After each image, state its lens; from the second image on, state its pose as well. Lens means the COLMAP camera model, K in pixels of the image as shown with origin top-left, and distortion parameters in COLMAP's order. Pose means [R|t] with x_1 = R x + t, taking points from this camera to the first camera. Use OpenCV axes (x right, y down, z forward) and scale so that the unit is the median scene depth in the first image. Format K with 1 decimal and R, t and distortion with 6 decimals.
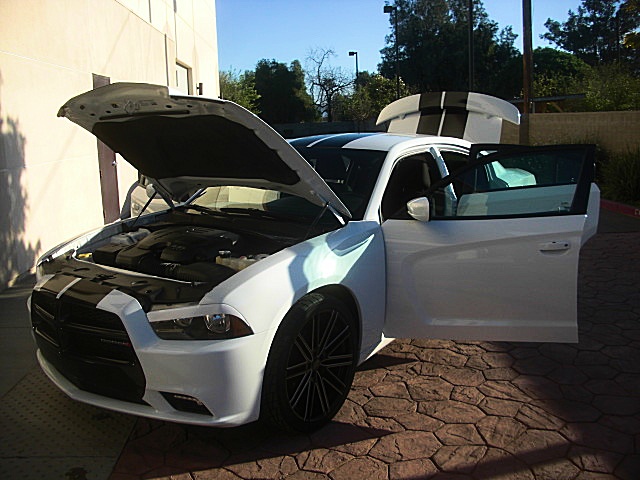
lens RADIAL K [[605.4, 0, 313.9], [0, 605.4, 240.3], [0, 0, 1]] dist [-0.131272, 0.000000]
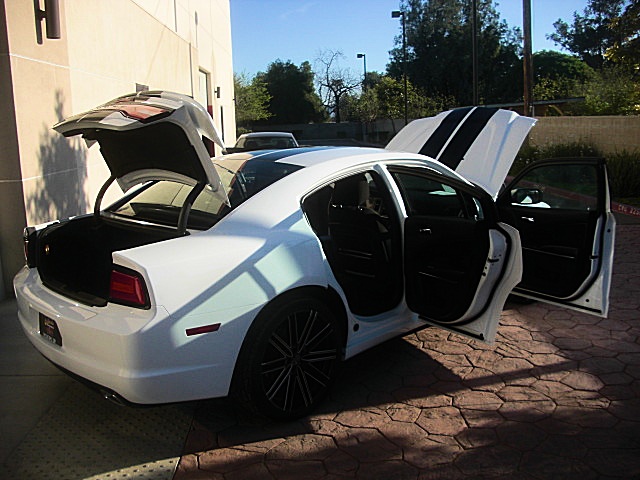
lens RADIAL K [[605.4, 0, 323.5], [0, 605.4, 238.2], [0, 0, 1]] dist [-0.131272, 0.000000]
pose [[0.999991, 0.001209, 0.004088, -0.057107], [-0.001197, 0.999995, -0.002951, 0.041084], [-0.004092, 0.002946, 0.999987, -0.354566]]
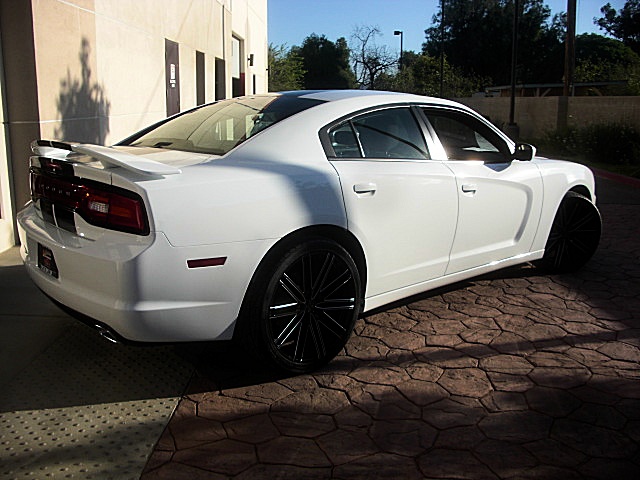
lens RADIAL K [[605.4, 0, 321.0], [0, 605.4, 241.4], [0, 0, 1]] dist [-0.131272, 0.000000]
pose [[0.997783, 0.048667, -0.045390, -0.044185], [-0.046951, 0.998169, 0.038136, 0.104155], [0.047163, -0.035921, 0.998241, -0.271215]]
